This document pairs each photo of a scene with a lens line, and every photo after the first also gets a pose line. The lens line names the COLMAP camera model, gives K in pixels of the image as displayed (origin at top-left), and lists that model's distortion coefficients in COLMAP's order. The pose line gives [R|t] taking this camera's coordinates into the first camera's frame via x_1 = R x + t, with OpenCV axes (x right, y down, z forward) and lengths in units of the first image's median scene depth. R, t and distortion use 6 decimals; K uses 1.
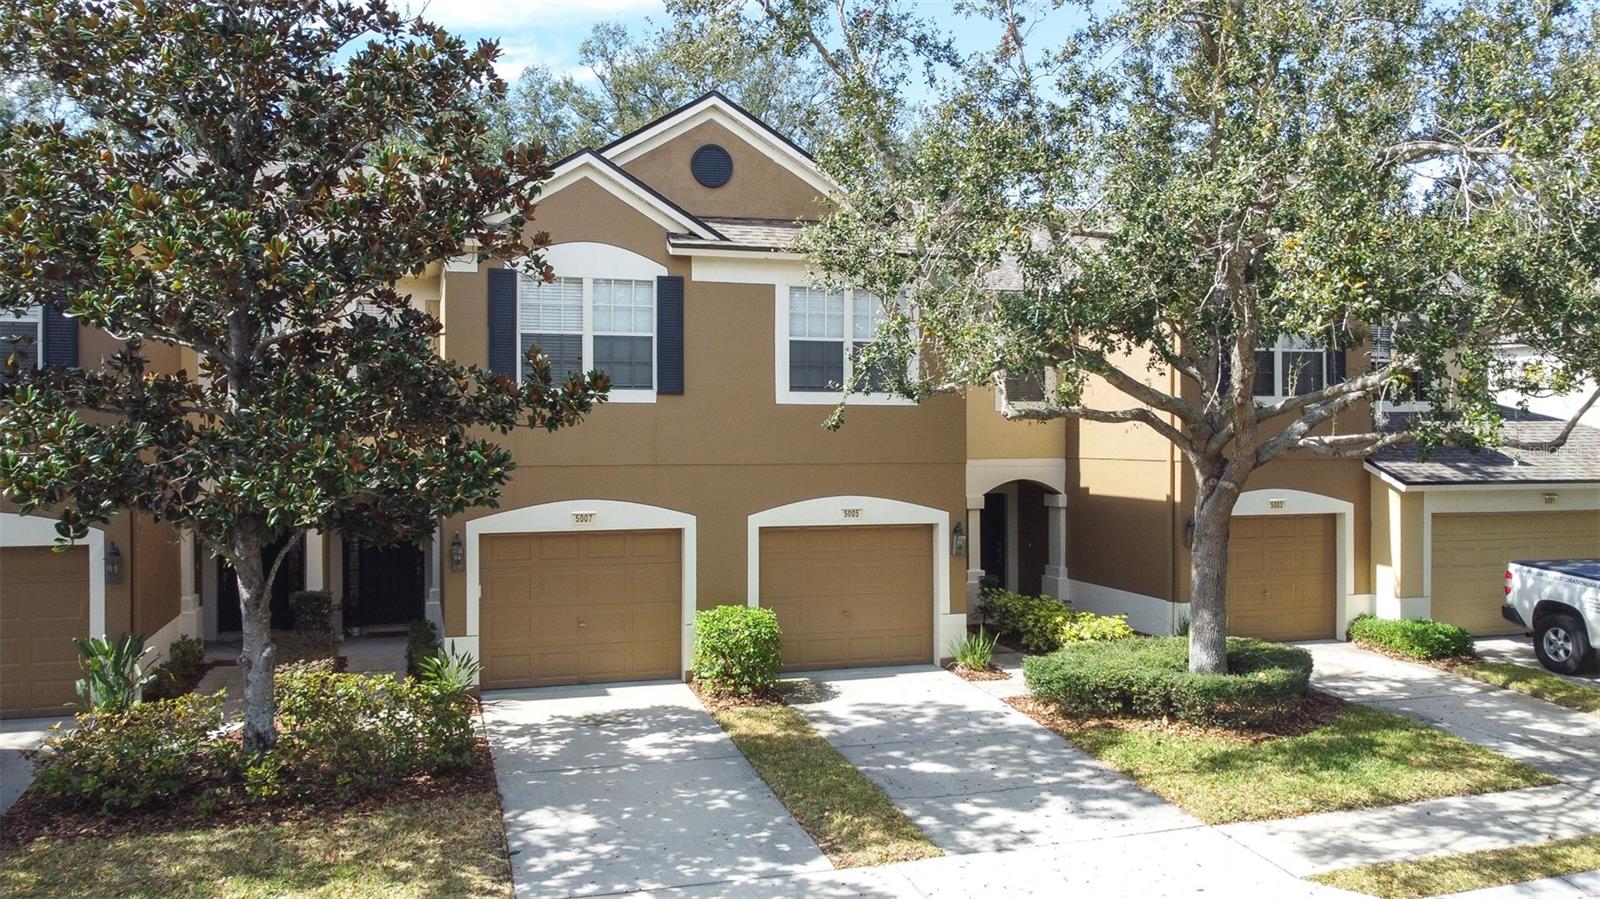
lens RADIAL K [[1215.3, 0, 800.0], [0, 1215.3, 449.5], [0, 0, 1]] dist [-0.004117, -0.002267]
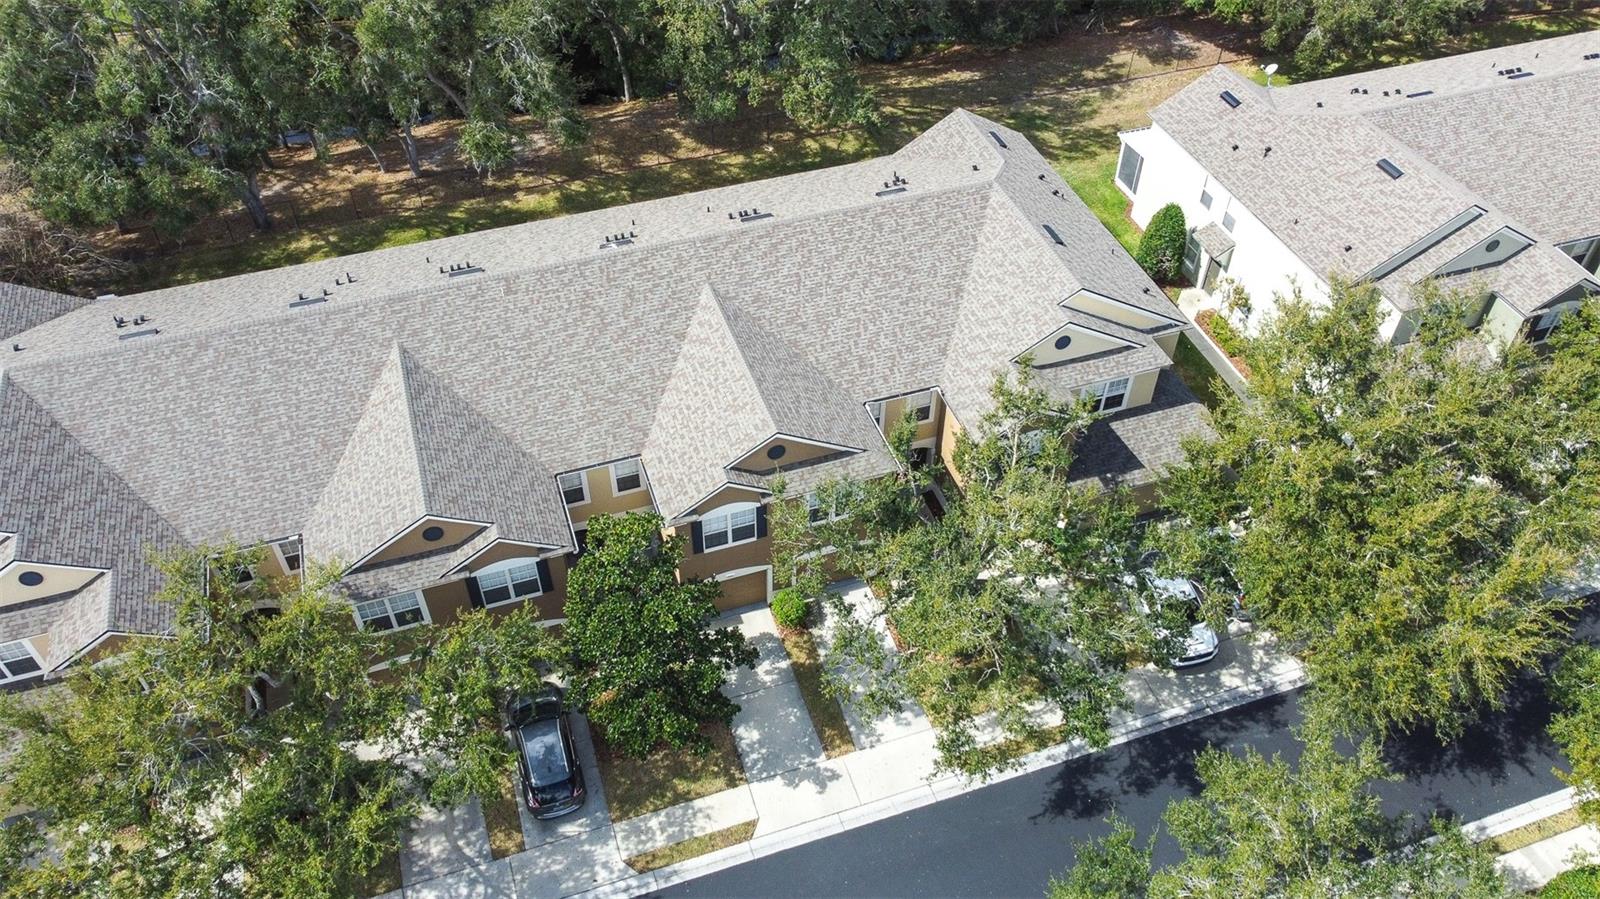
lens RADIAL K [[1215.3, 0, 800.0], [0, 1215.3, 449.5], [0, 0, 1]] dist [-0.004117, -0.002267]
pose [[0.999711, -0.009863, 0.021903, -0.112169], [-0.008382, 0.711276, 0.702862, -2.646738], [-0.022512, -0.702843, 0.710988, -0.892351]]
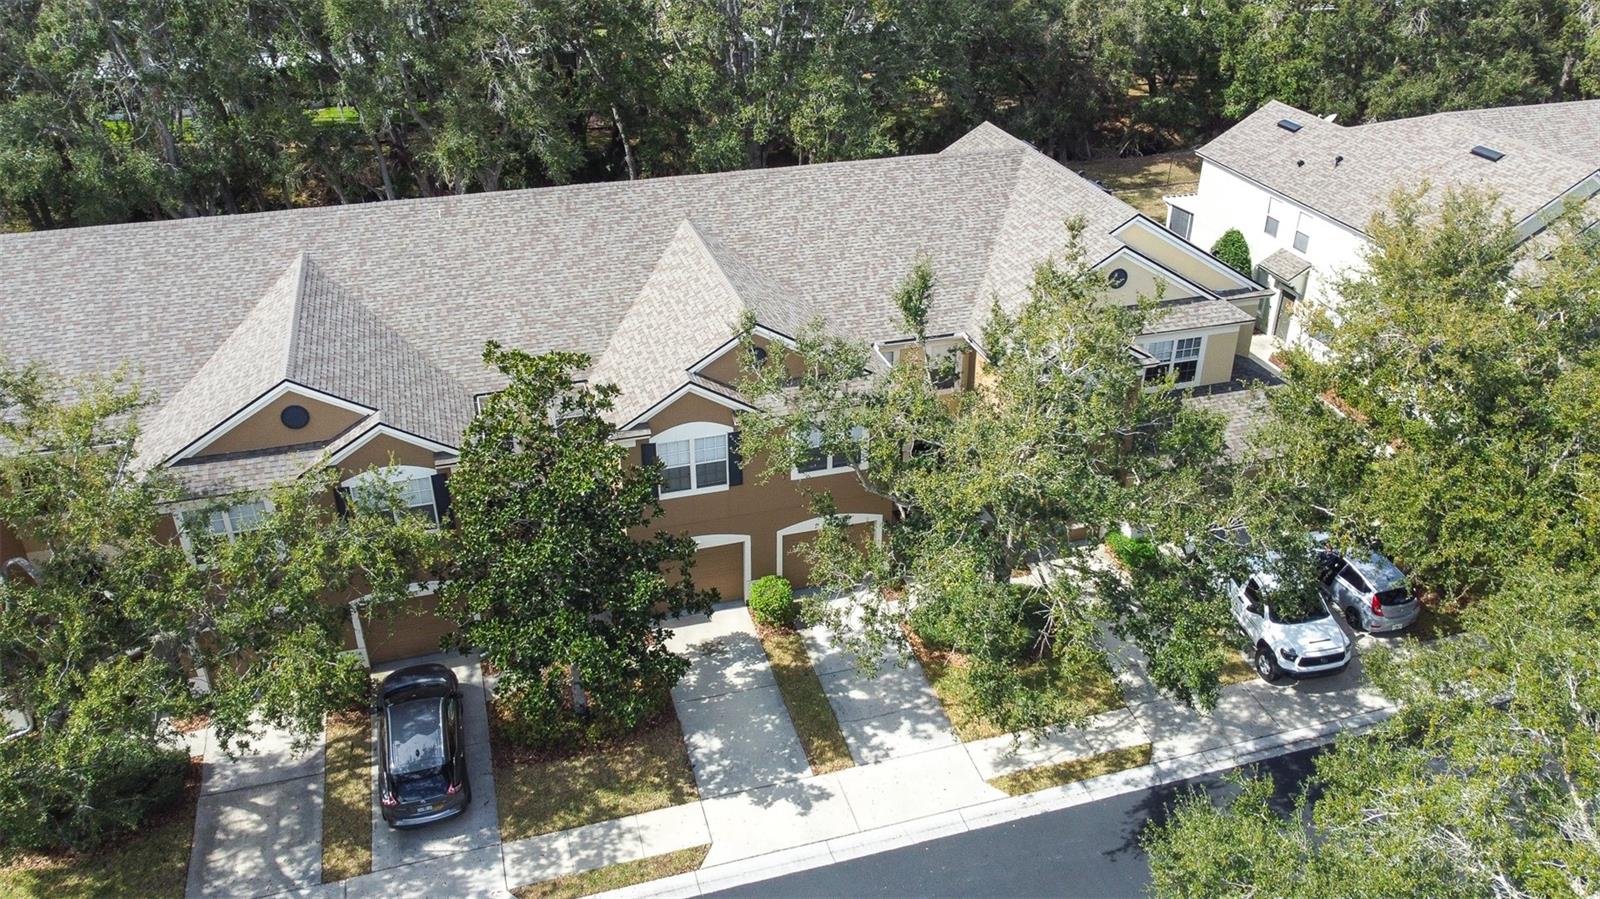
lens RADIAL K [[1215.3, 0, 800.0], [0, 1215.3, 449.5], [0, 0, 1]] dist [-0.004117, -0.002267]
pose [[0.999919, 0.009875, -0.007995, 0.012041], [-0.004735, 0.873527, 0.486753, -1.411527], [0.011790, -0.486676, 0.873503, -0.887750]]
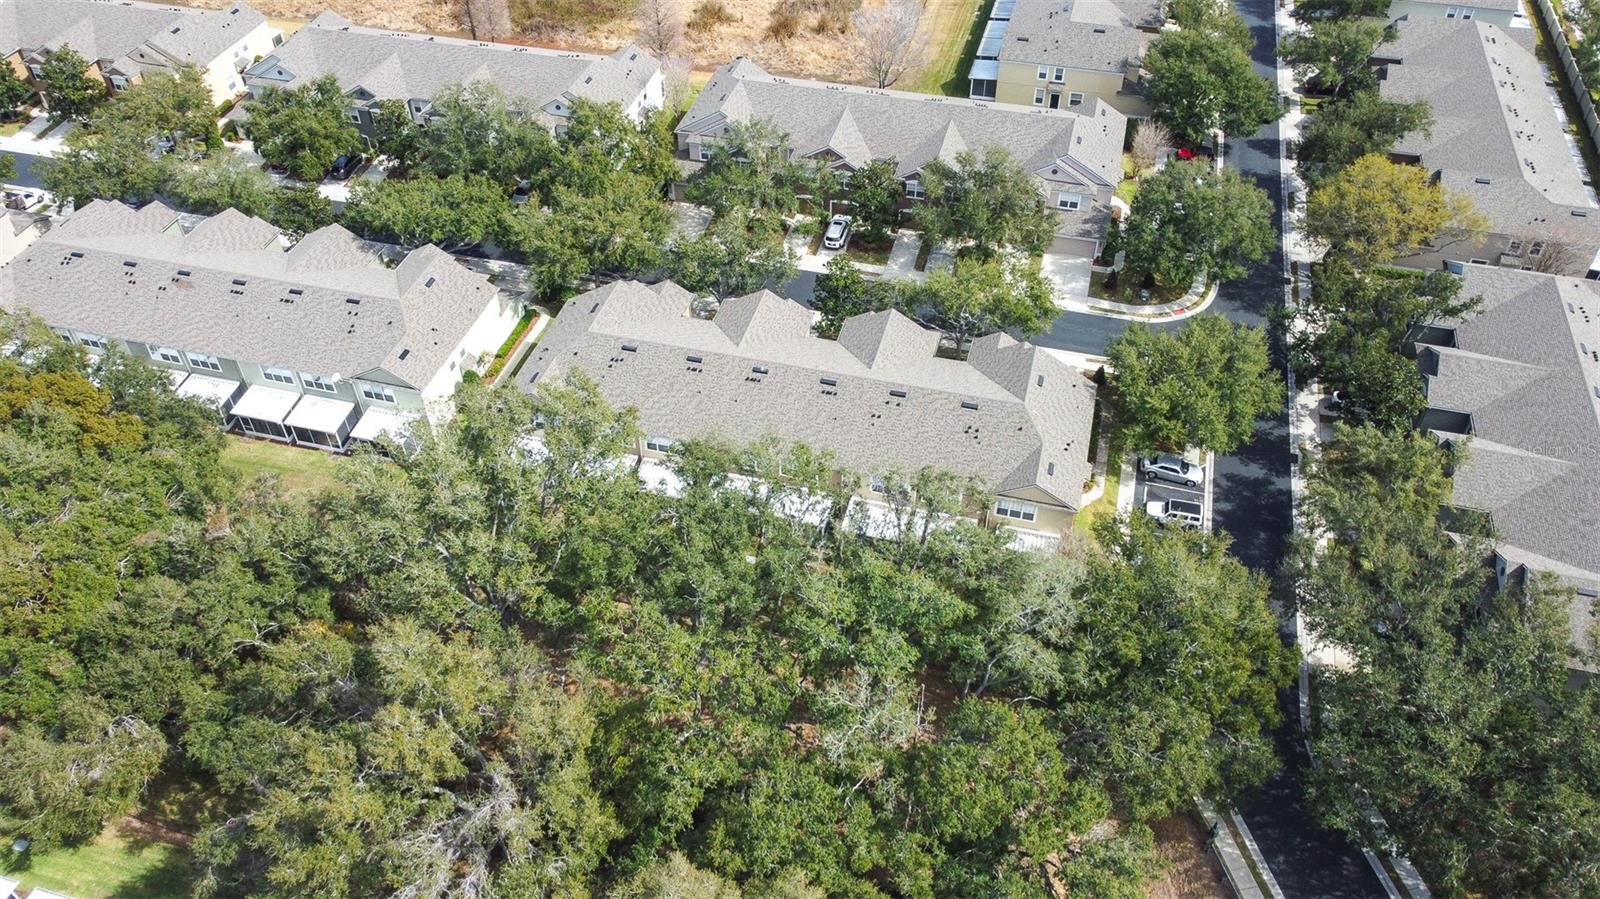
lens RADIAL K [[1209.4, 0, 796.0], [0, 1209.4, 460.6], [0, 0, 1]] dist [0.010542, 0.001685]
pose [[0.842299, 0.373937, -0.388206, 3.715670], [-0.000583, 0.720851, 0.693090, -5.541863], [0.539011, -0.583562, 0.607390, -6.696788]]
